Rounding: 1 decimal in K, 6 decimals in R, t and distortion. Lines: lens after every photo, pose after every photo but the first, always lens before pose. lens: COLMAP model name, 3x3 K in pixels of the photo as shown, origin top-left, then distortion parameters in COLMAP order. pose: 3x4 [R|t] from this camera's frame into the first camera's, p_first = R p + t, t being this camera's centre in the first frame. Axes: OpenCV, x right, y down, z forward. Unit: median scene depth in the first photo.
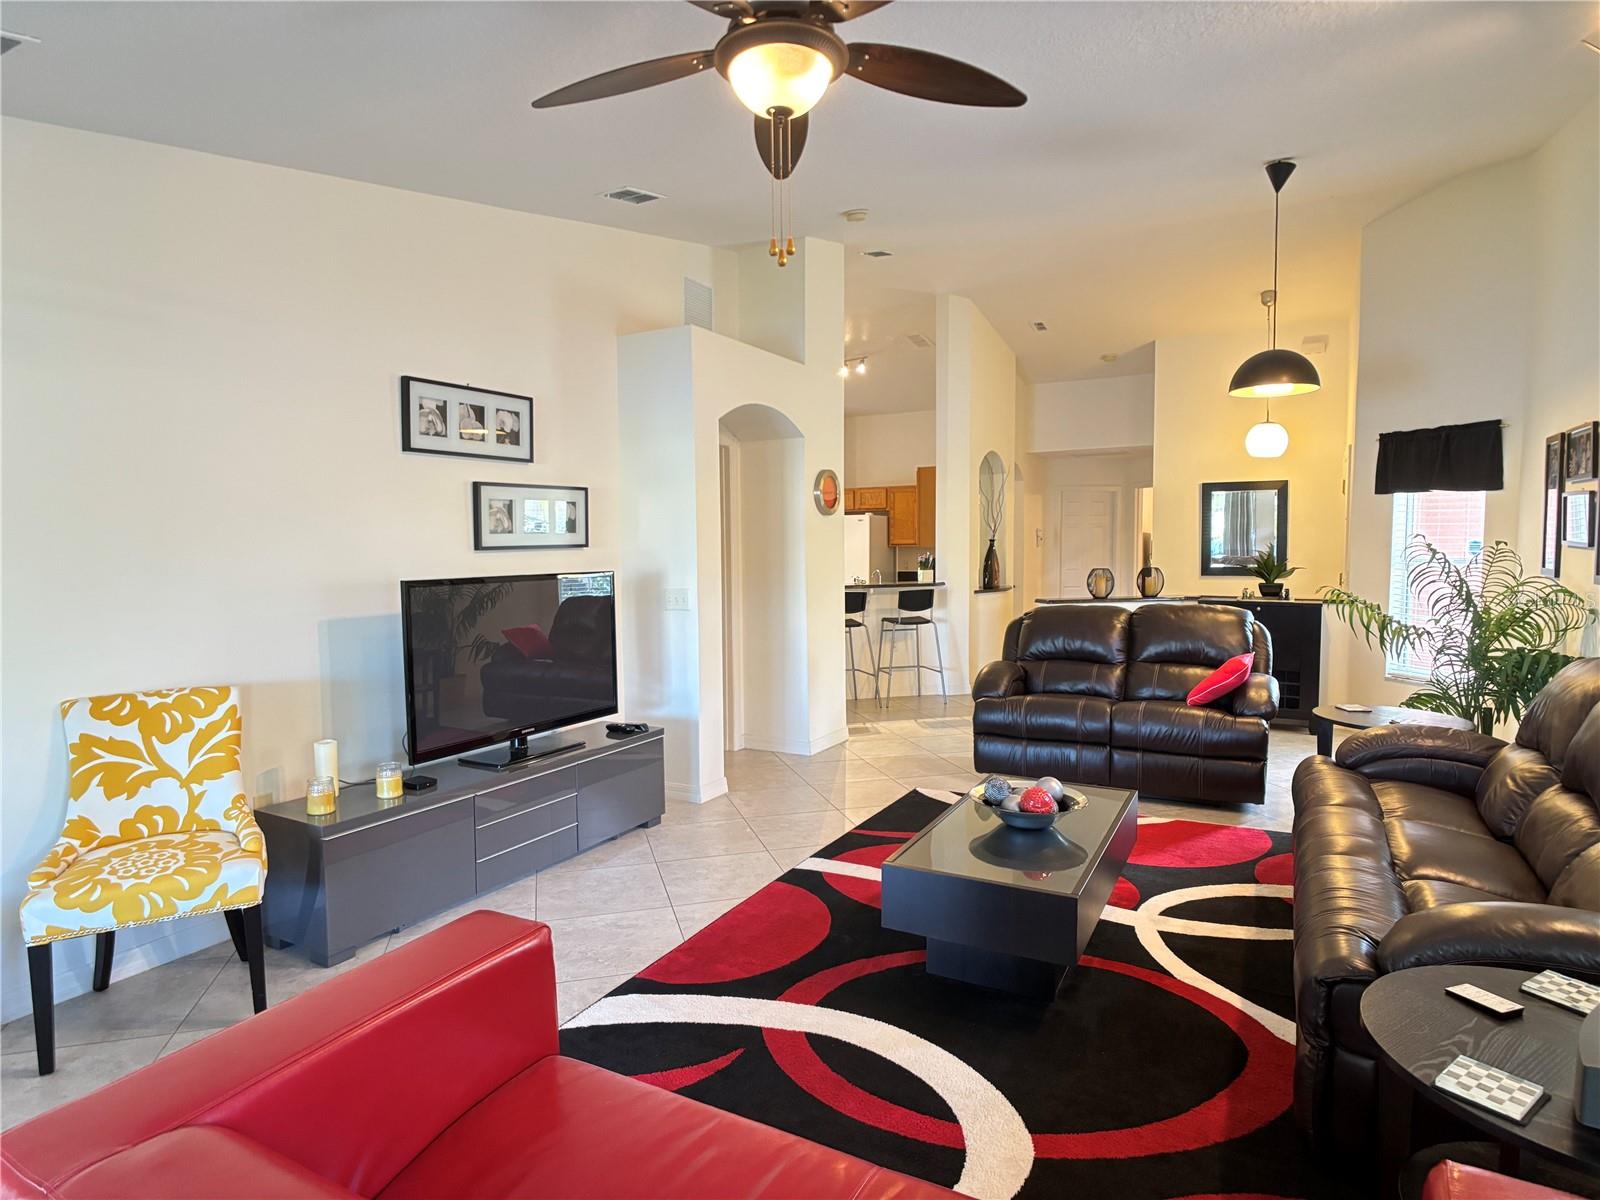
lens RADIAL K [[904.7, 0, 808.5], [0, 904.7, 600.1], [0, 0, 1]] dist [-0.025033, 0.002412]
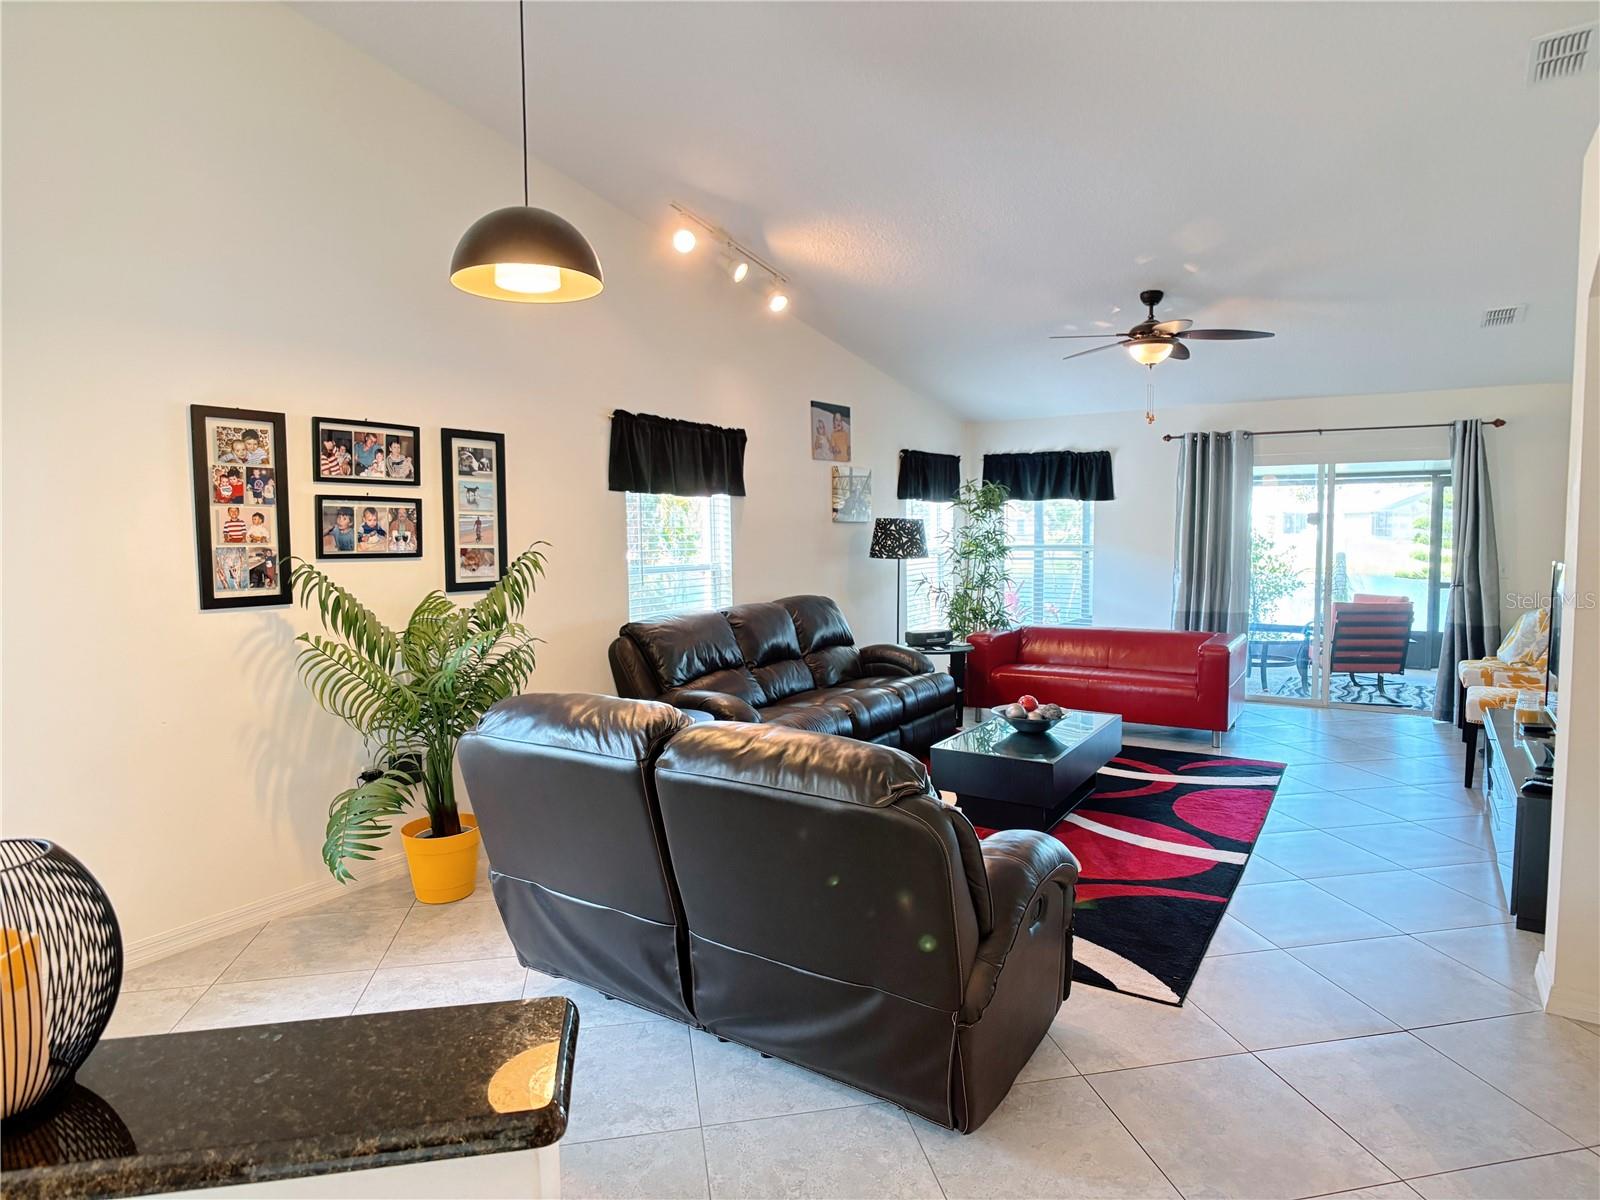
lens RADIAL K [[904.7, 0, 788.2], [0, 904.7, 590.3], [0, 0, 1]] dist [-0.025033, 0.002412]
pose [[-0.993030, 0.015169, 0.116884, 0.235771], [0.030266, 0.991248, 0.128494, -0.089316], [-0.113912, 0.131136, -0.984798, 1.257090]]
